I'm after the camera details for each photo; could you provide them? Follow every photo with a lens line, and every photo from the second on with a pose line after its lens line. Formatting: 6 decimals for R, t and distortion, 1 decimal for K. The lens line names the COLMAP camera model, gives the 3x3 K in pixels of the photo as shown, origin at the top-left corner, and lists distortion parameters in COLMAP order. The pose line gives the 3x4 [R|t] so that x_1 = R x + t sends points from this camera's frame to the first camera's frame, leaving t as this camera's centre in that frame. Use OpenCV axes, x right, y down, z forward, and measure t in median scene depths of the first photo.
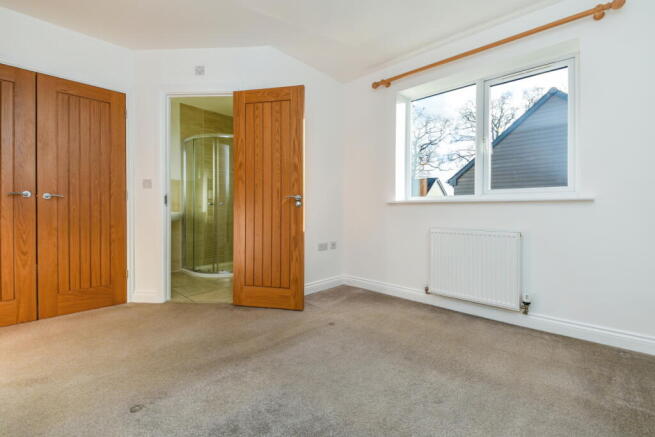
lens RADIAL K [[281.2, 0, 322.7], [0, 281.2, 215.2], [0, 0, 1]] dist [0.021173, -0.005341]
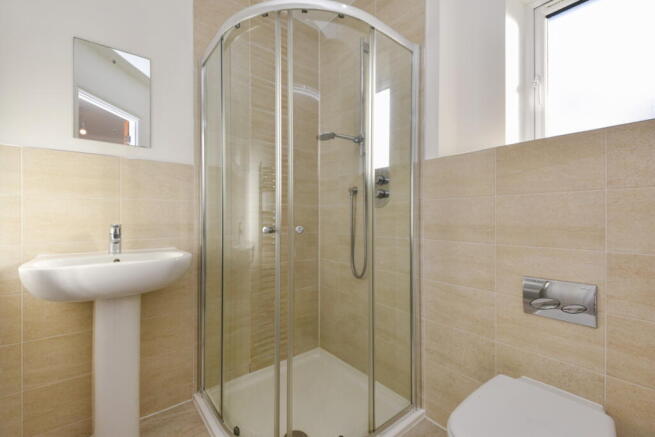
lens RADIAL K [[281.2, 0, 329.3], [0, 281.2, 220.0], [0, 0, 1]] dist [0.021173, -0.005341]
pose [[0.990865, -0.004039, -0.134795, -0.417348], [0.002980, 0.999963, -0.008055, -0.066800], [0.134822, 0.007579, 0.990841, 1.012029]]
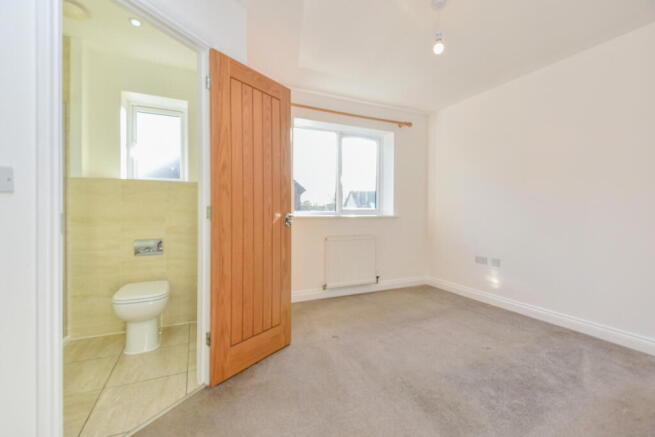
lens RADIAL K [[281.2, 0, 326.1], [0, 281.2, 214.8], [0, 0, 1]] dist [0.021173, -0.005341]
pose [[0.383003, -0.013049, 0.923655, -0.808318], [0.011992, 0.999886, 0.009154, -0.069262], [-0.923669, 0.007570, 0.383116, 0.529435]]
